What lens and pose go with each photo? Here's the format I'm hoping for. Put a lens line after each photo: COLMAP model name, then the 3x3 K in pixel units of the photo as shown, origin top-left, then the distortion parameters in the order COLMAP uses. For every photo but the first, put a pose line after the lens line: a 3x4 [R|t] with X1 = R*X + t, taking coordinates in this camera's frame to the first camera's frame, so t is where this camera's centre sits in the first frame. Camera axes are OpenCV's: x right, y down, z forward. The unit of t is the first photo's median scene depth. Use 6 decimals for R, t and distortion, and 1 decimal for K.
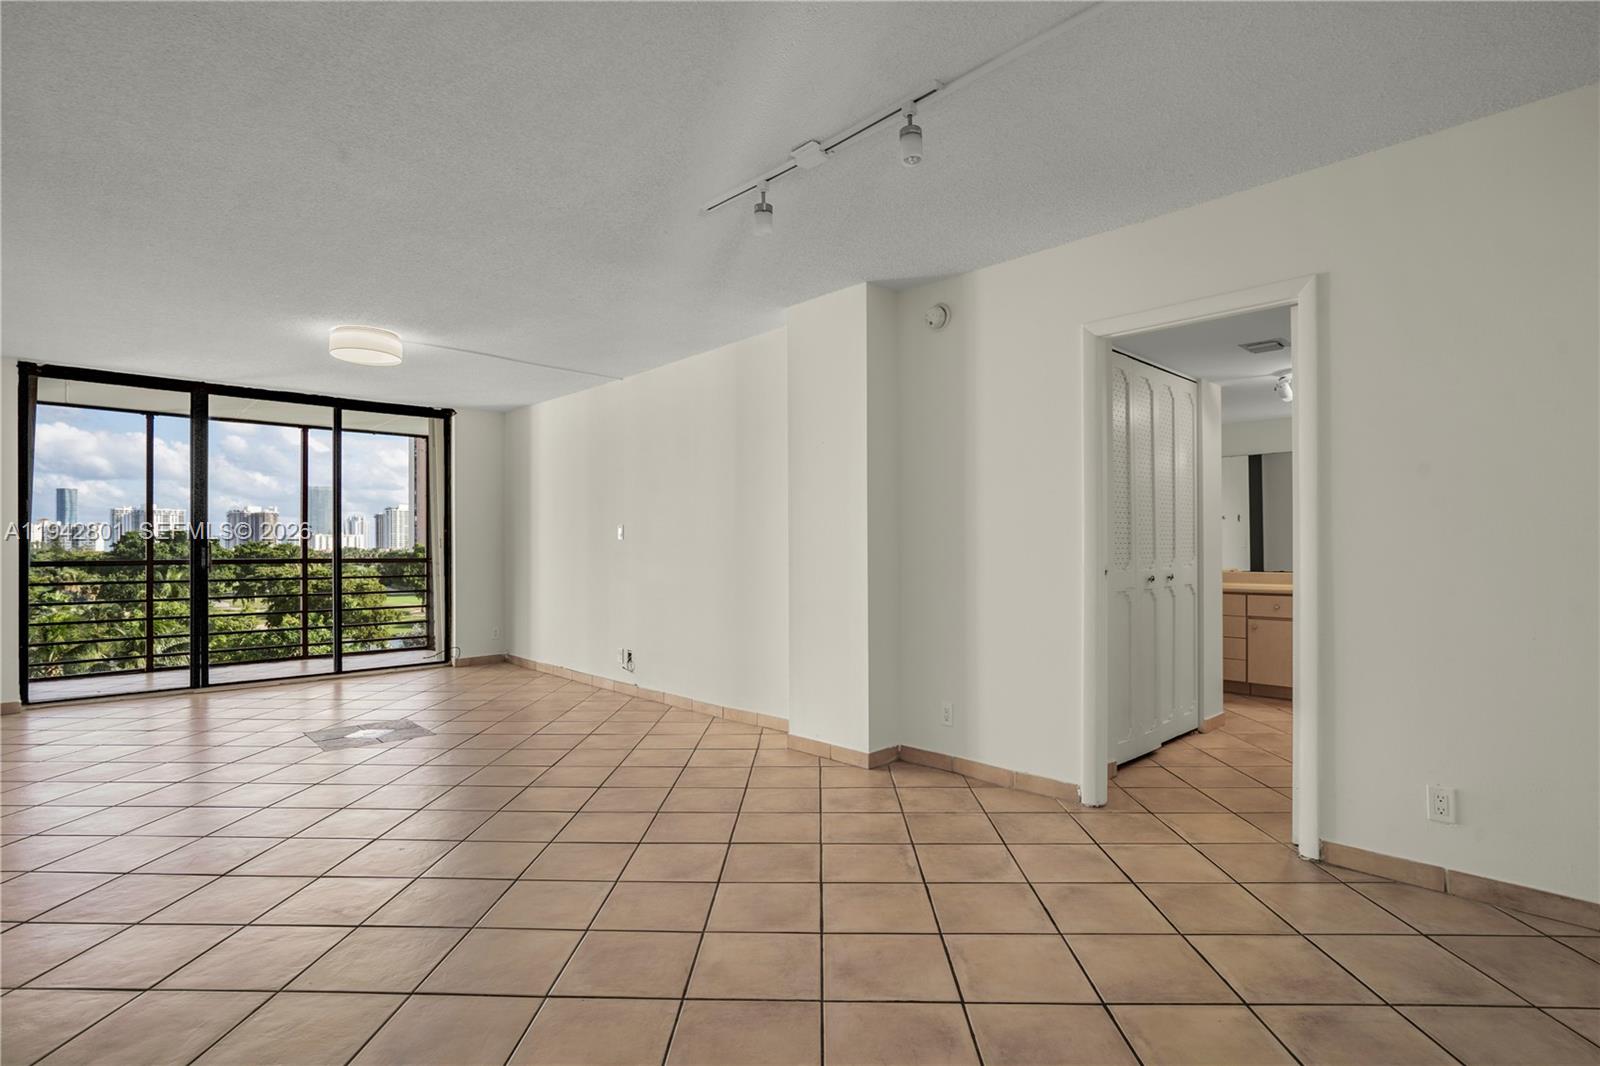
lens RADIAL K [[783.7, 0, 808.0], [0, 783.7, 529.2], [0, 0, 1]] dist [-0.022475, 0.000978]
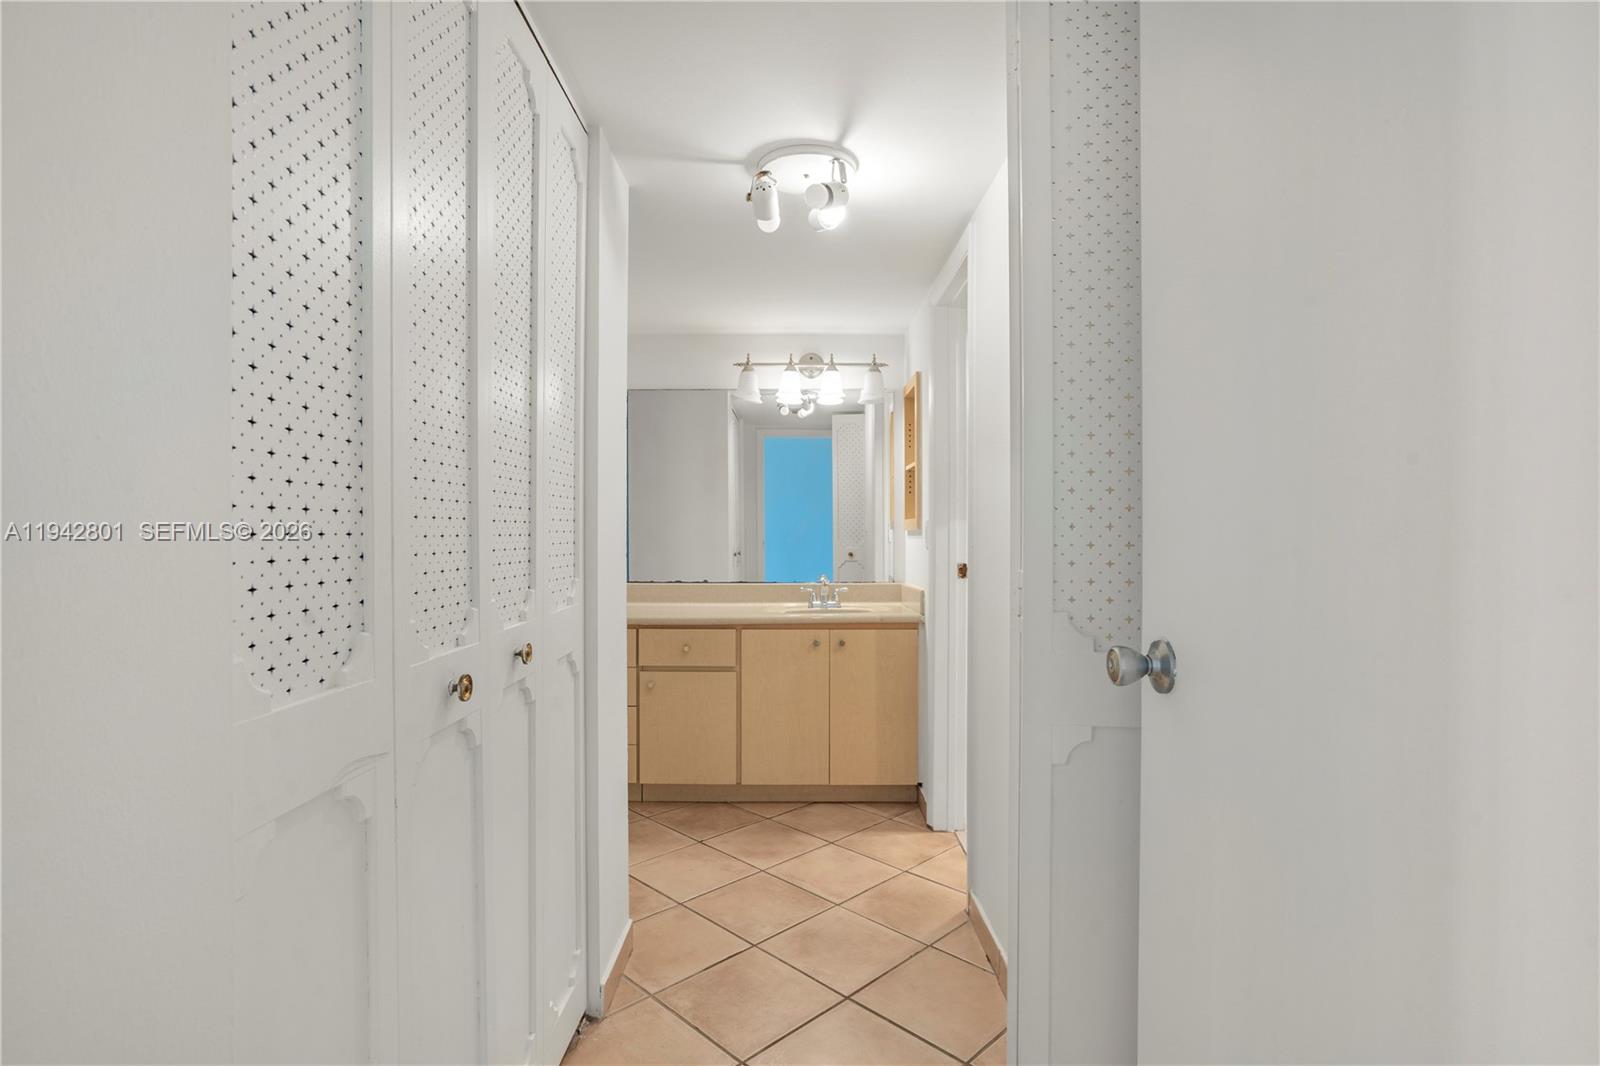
lens RADIAL K [[783.7, 0, 808.0], [0, 783.7, 529.2], [0, 0, 1]] dist [-0.022475, 0.000978]
pose [[0.679363, -0.002234, 0.733799, 0.131341], [-0.014611, 0.999756, 0.016570, 0.001001], [-0.733657, -0.021979, 0.679165, 0.296945]]
